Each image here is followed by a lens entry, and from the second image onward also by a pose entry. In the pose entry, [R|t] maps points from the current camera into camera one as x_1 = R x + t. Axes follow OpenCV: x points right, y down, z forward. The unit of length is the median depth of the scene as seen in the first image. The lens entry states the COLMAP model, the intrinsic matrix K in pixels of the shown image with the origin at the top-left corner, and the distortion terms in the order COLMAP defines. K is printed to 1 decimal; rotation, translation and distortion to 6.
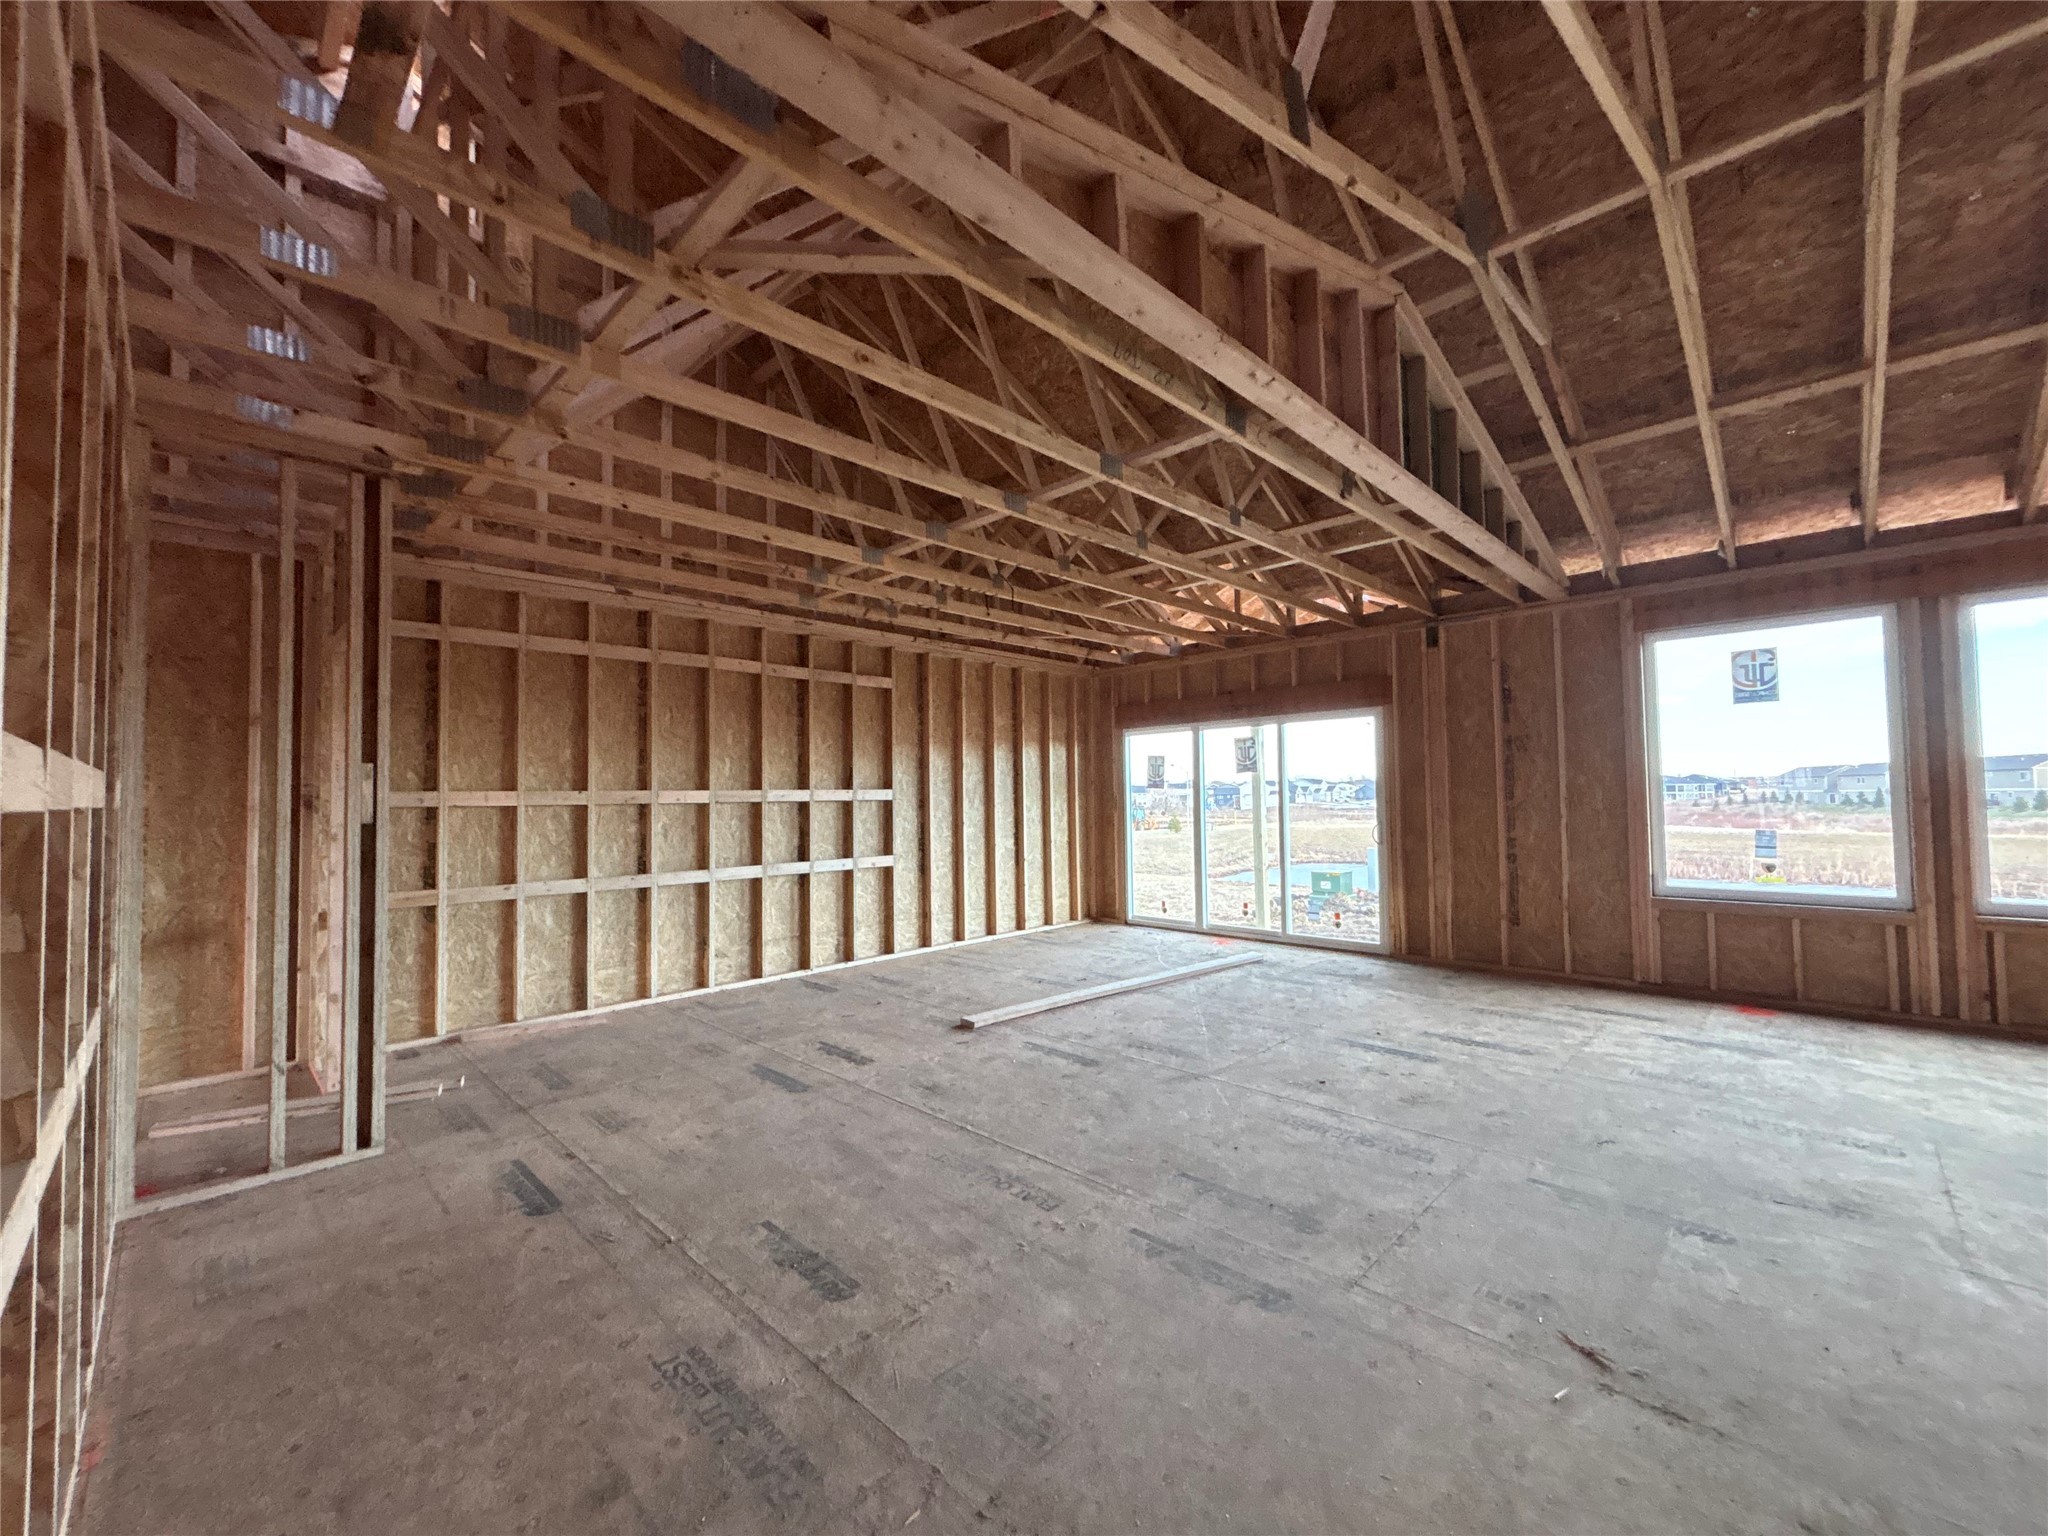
lens RADIAL K [[821.8, 0, 1035.3], [0, 821.8, 770.5], [0, 0, 1]] dist [-0.014574, 0.000066]
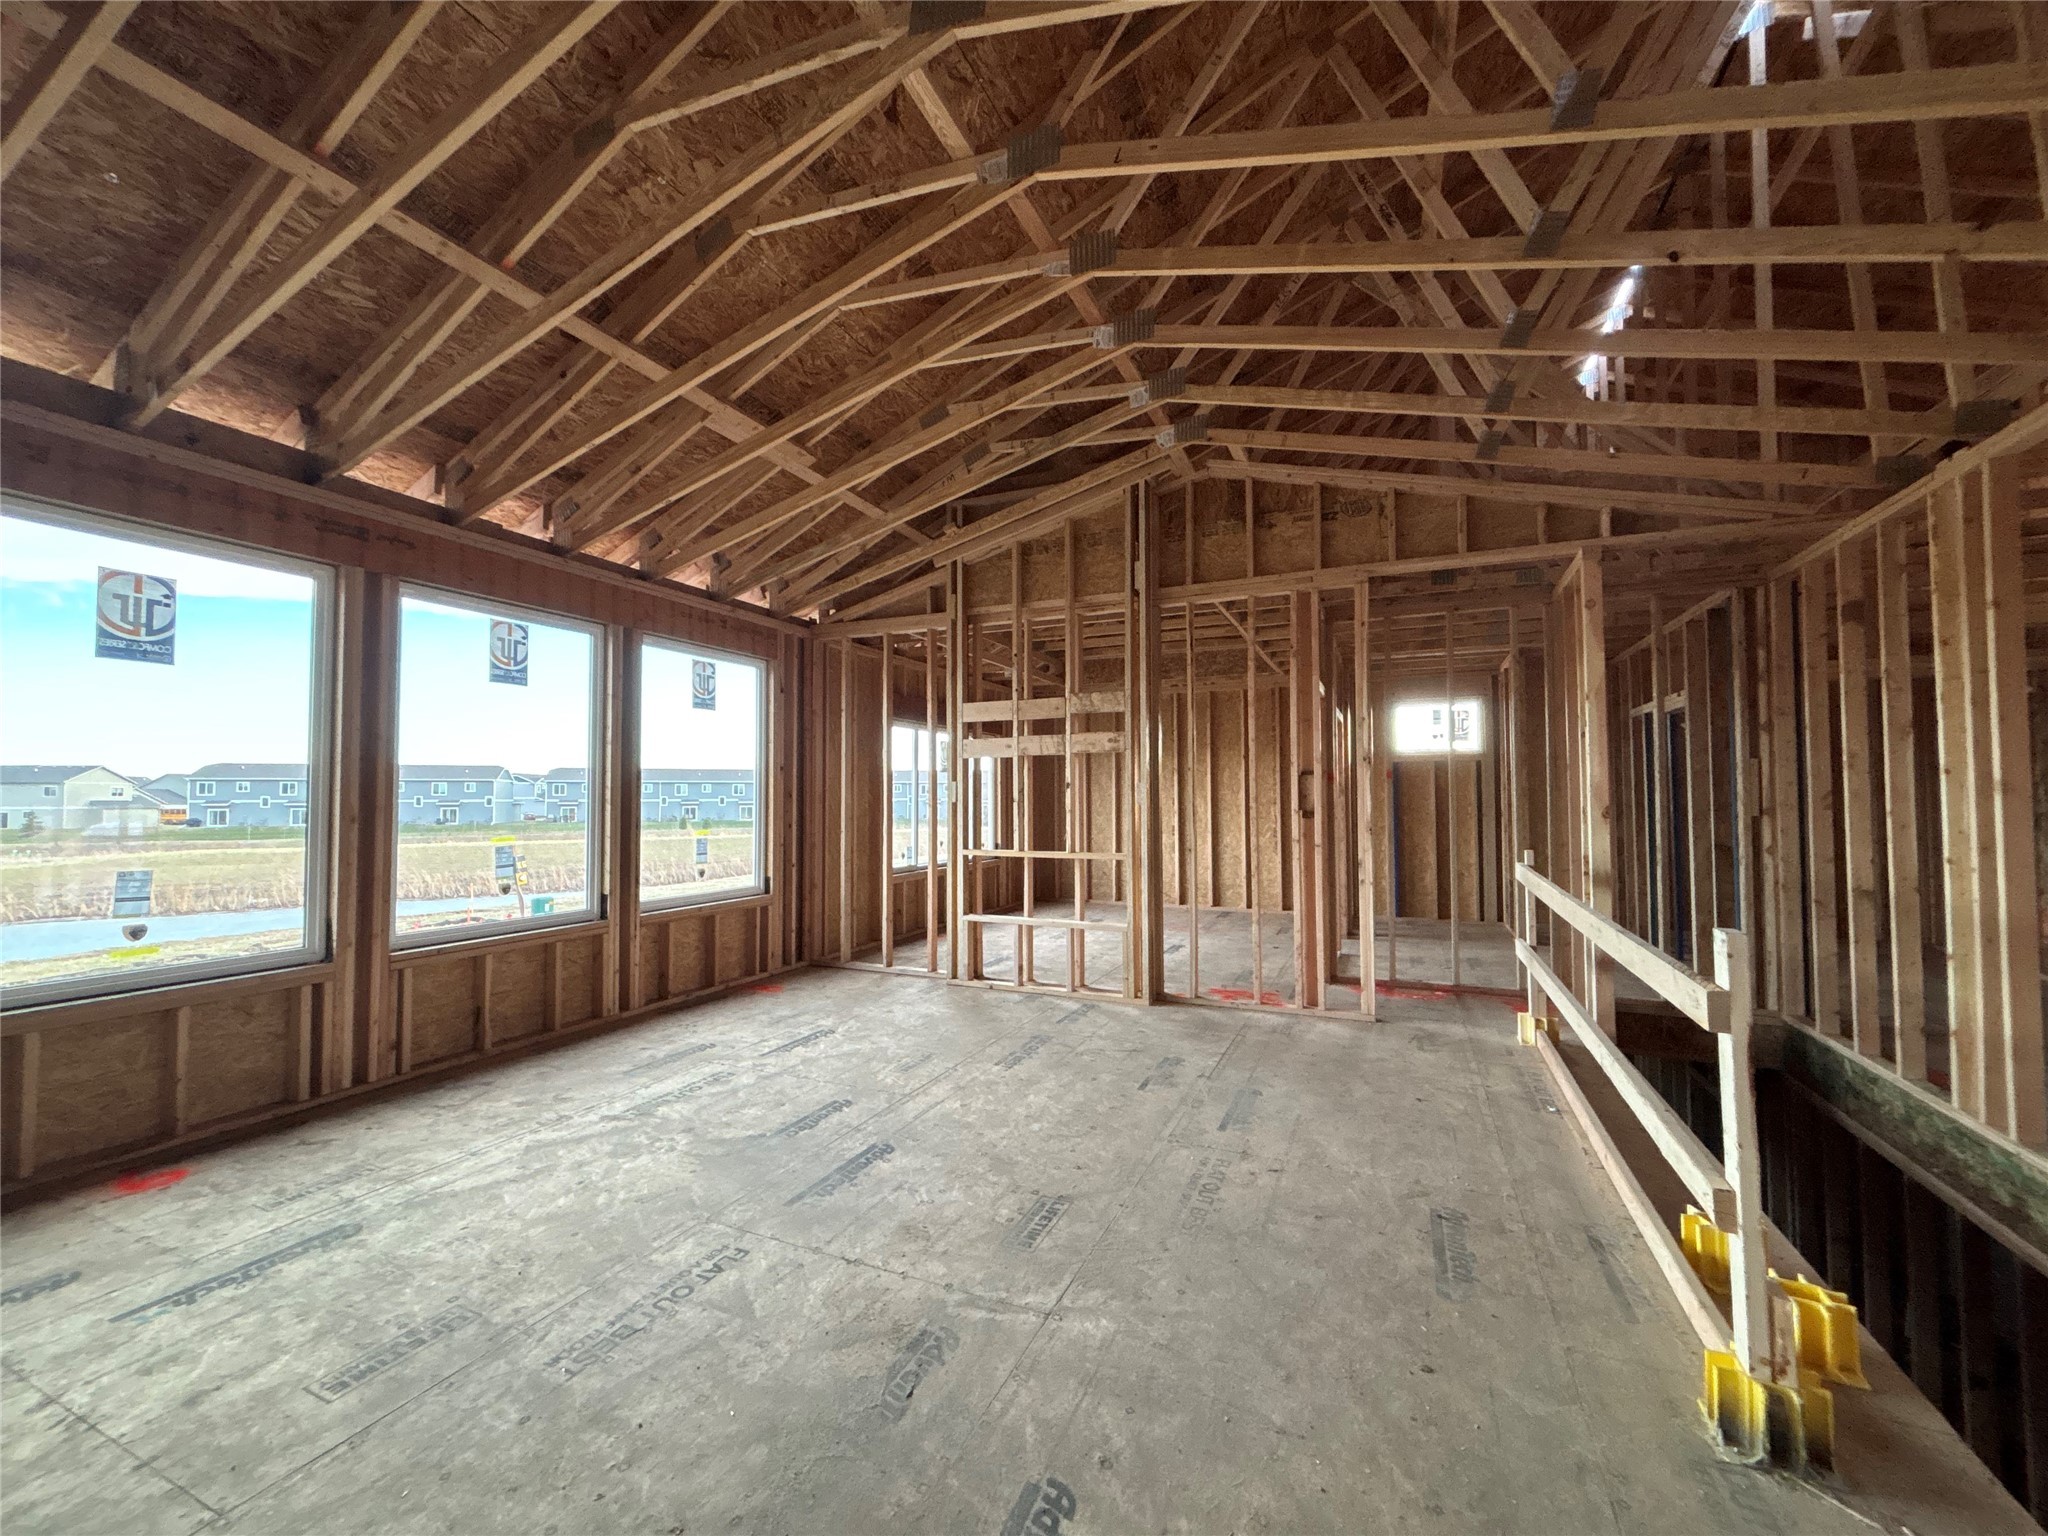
lens RADIAL K [[821.8, 0, 1025.8], [0, 821.8, 772.1], [0, 0, 1]] dist [-0.014574, 0.000066]
pose [[-0.311708, 0.044981, 0.949113, 0.127249], [-0.028666, 0.997979, -0.056712, 0.017010], [-0.949745, -0.044885, -0.309789, 0.632887]]
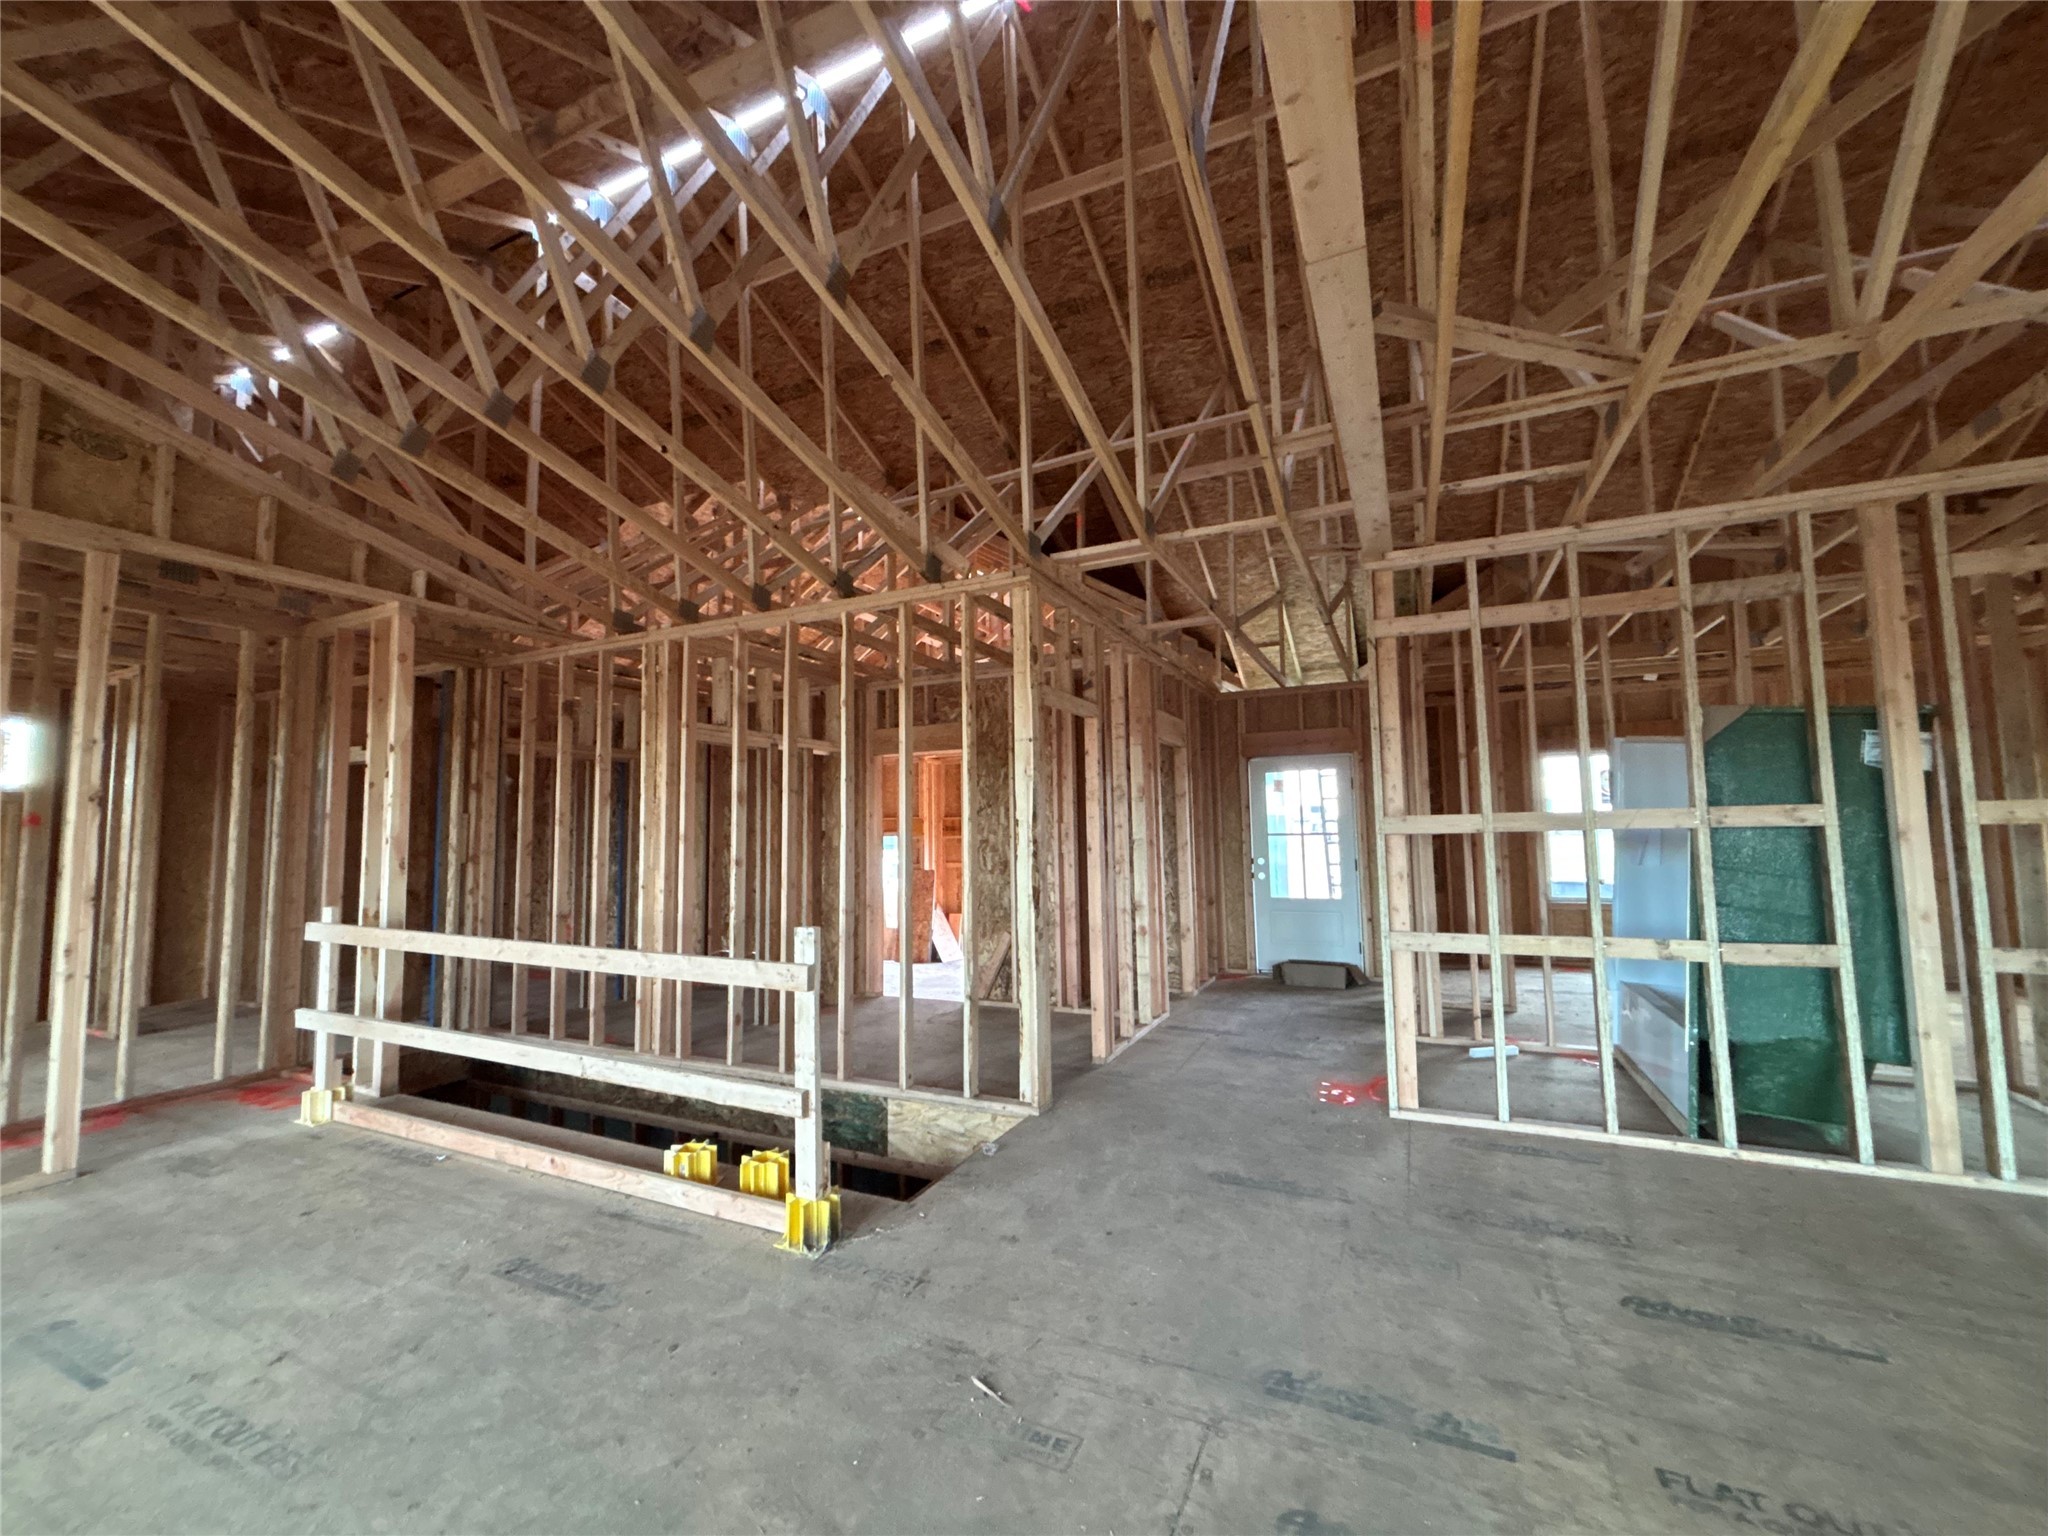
lens RADIAL K [[821.8, 0, 1020.2], [0, 821.8, 770.7], [0, 0, 1]] dist [-0.014574, 0.000066]
pose [[-0.948591, 0.005772, -0.316452, 0.378207], [0.041578, 0.993442, -0.106514, 0.015293], [0.313761, -0.114196, -0.942610, 0.813190]]
